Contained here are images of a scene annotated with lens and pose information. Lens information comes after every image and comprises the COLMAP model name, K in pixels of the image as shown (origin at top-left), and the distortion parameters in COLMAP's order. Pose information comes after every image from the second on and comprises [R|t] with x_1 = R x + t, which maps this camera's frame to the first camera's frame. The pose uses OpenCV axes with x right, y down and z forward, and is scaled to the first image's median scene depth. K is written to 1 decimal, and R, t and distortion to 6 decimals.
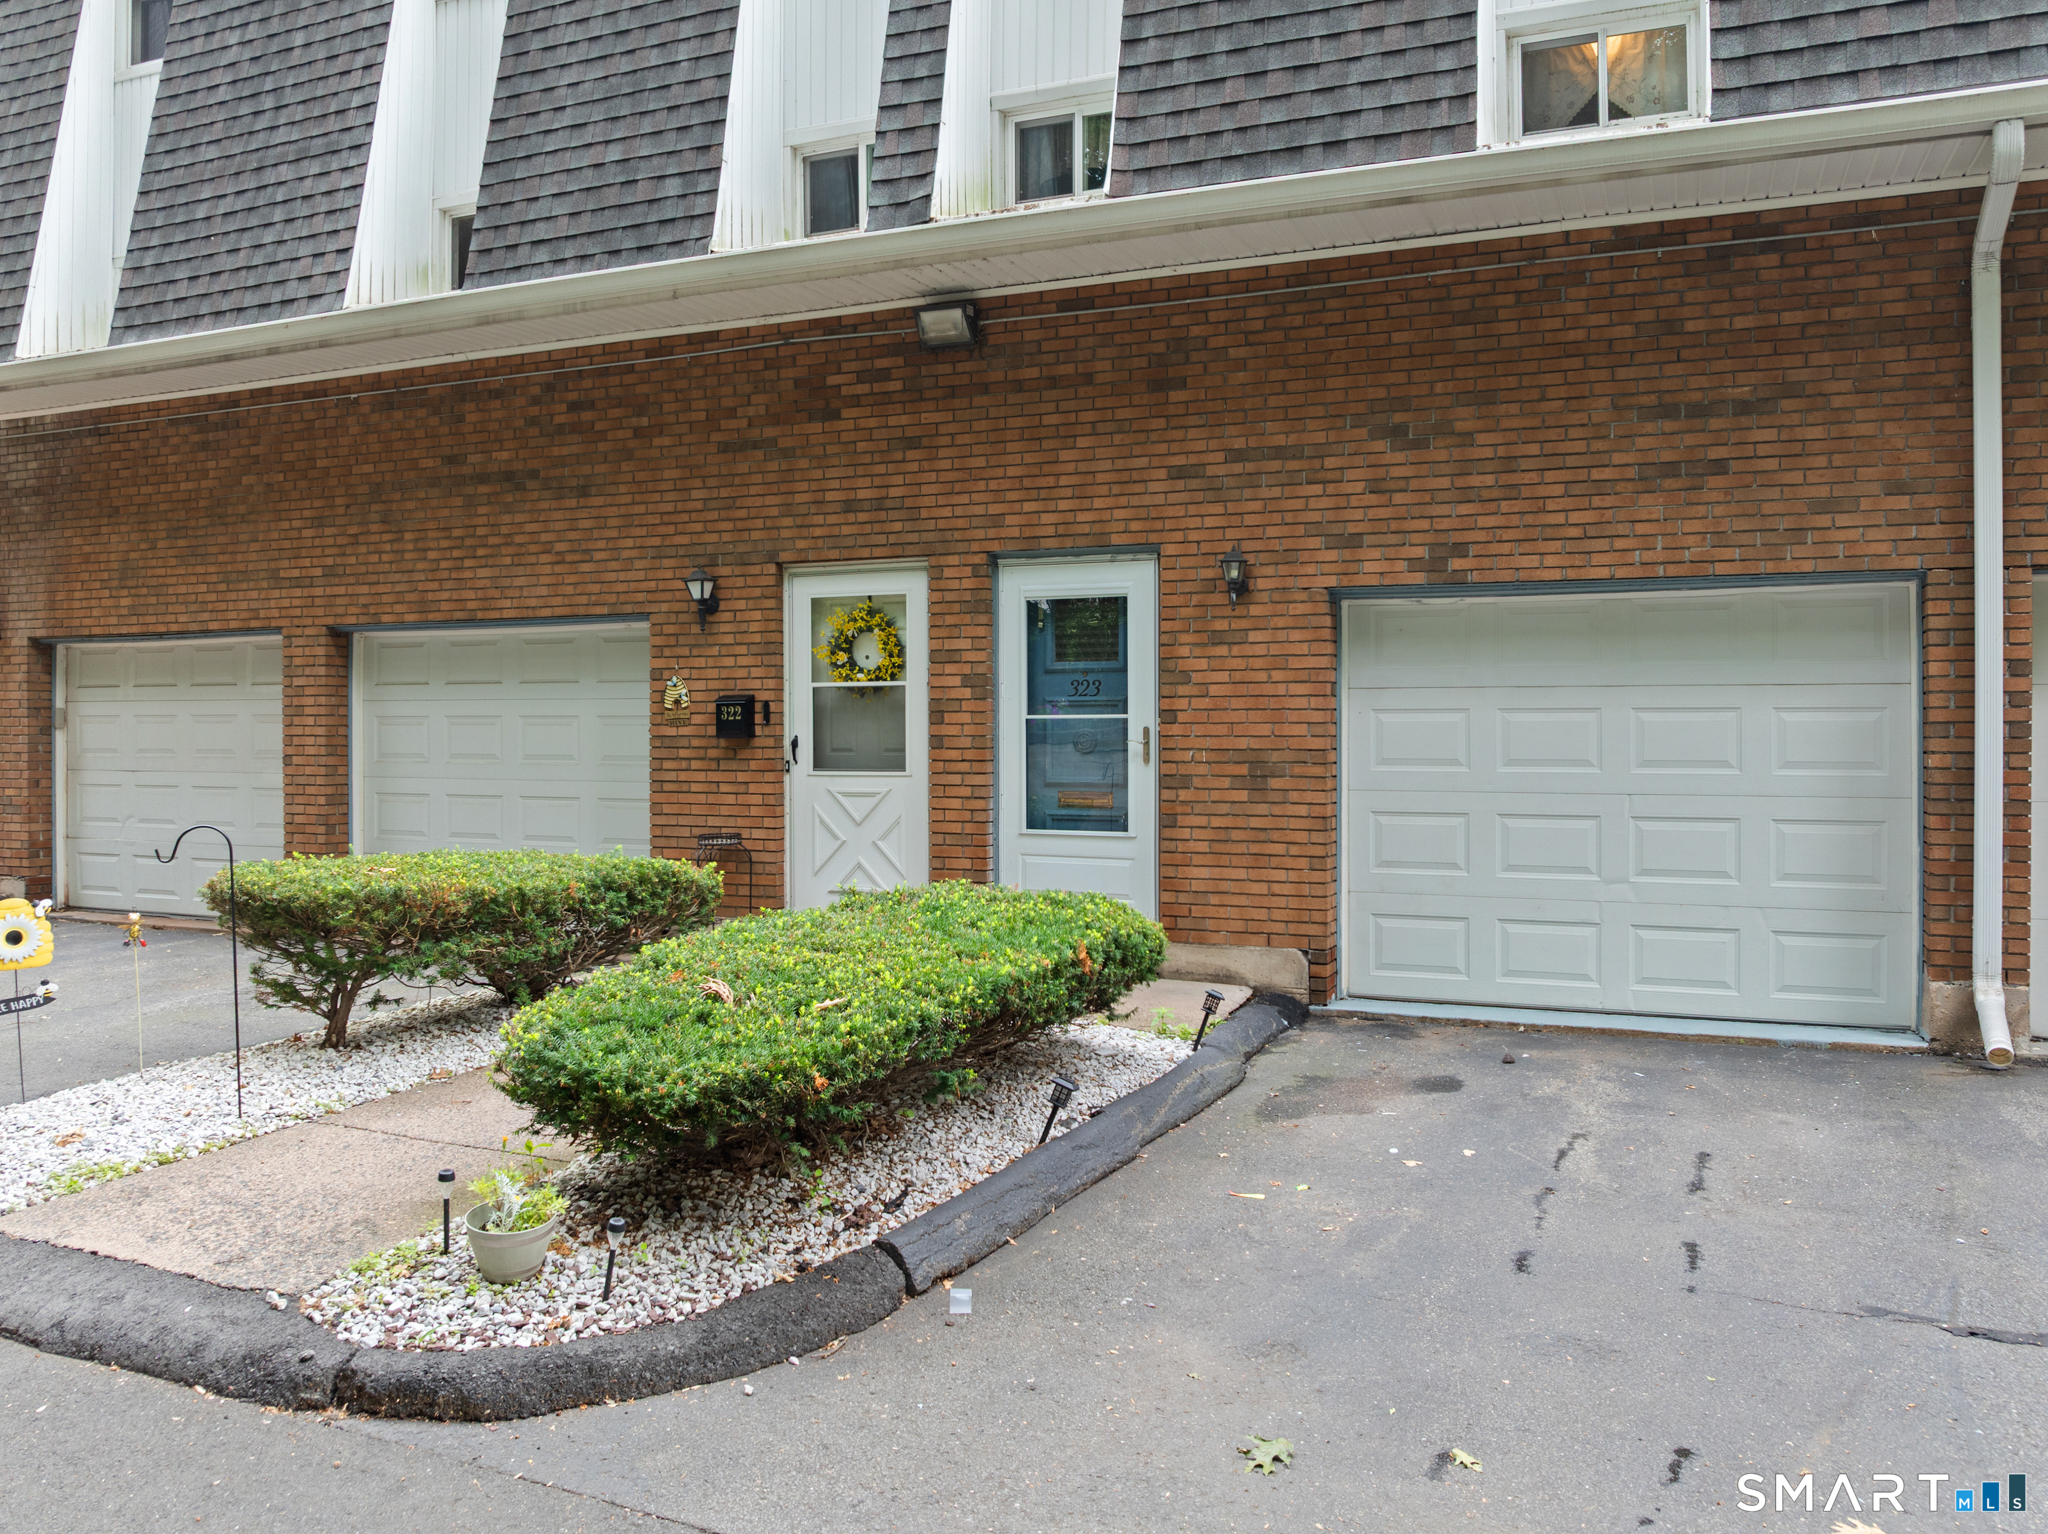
lens RADIAL K [[1485.9, 0, 1013.3], [0, 1485.9, 778.1], [0, 0, 1]] dist [-0.032544, -0.004941]
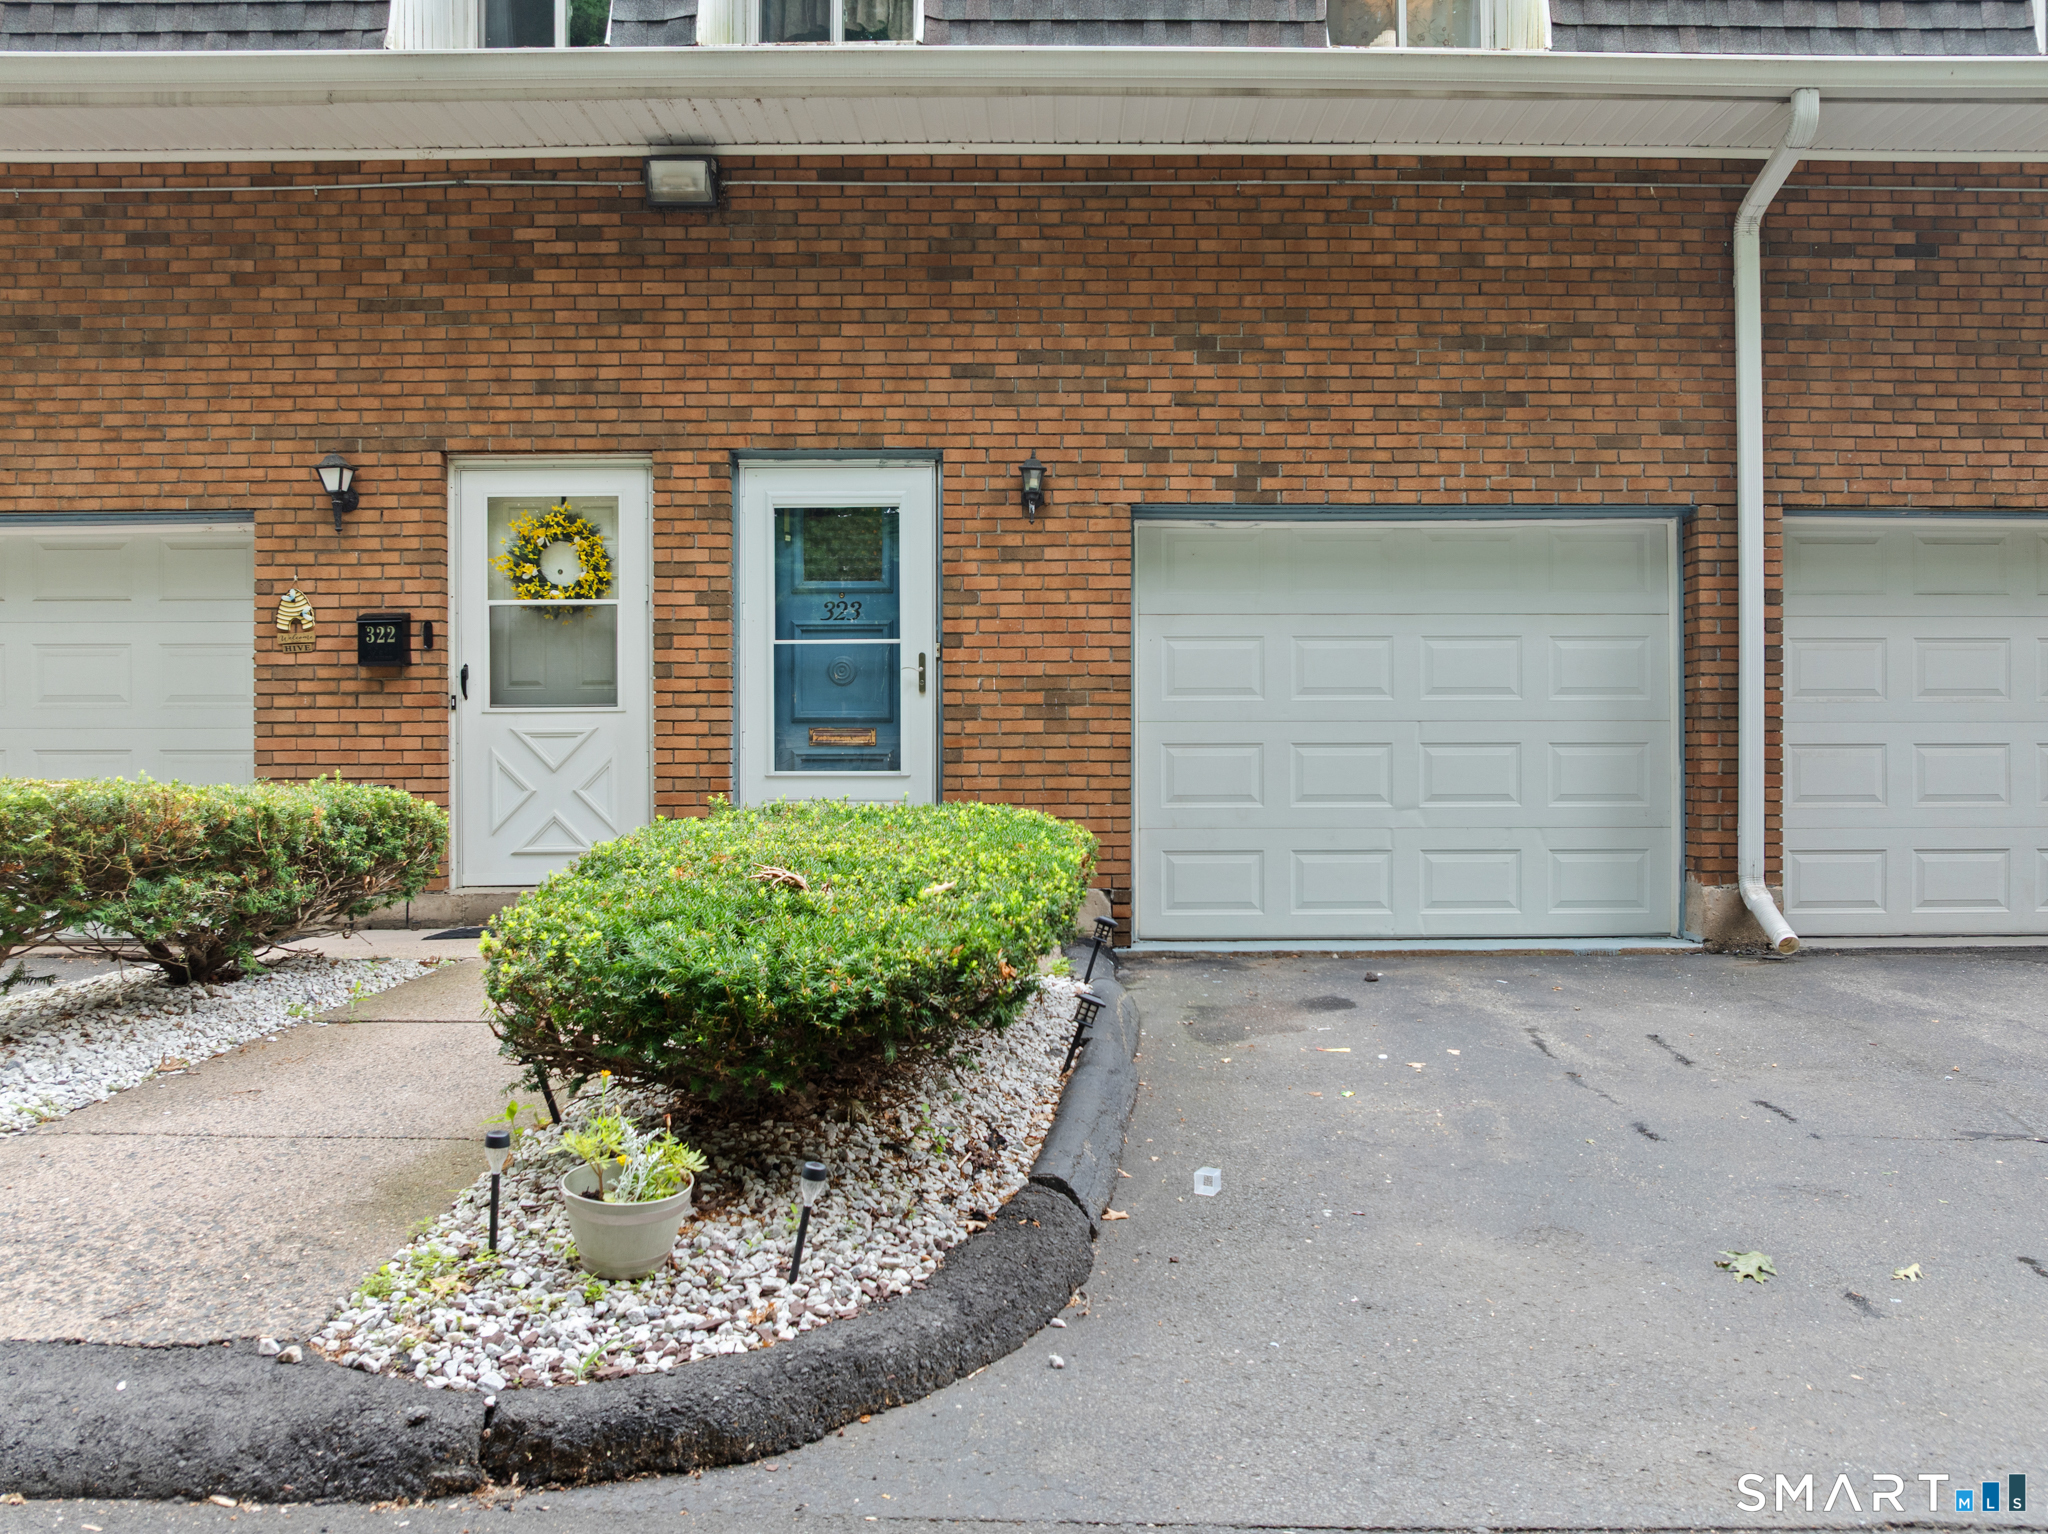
lens RADIAL K [[1485.9, 0, 1013.3], [0, 1485.9, 778.1], [0, 0, 1]] dist [-0.032544, -0.004941]
pose [[0.923483, -0.007339, 0.383570, -0.214076], [0.010177, 0.999934, -0.005370, 0.049016], [-0.383505, 0.008862, 0.923496, 0.156082]]
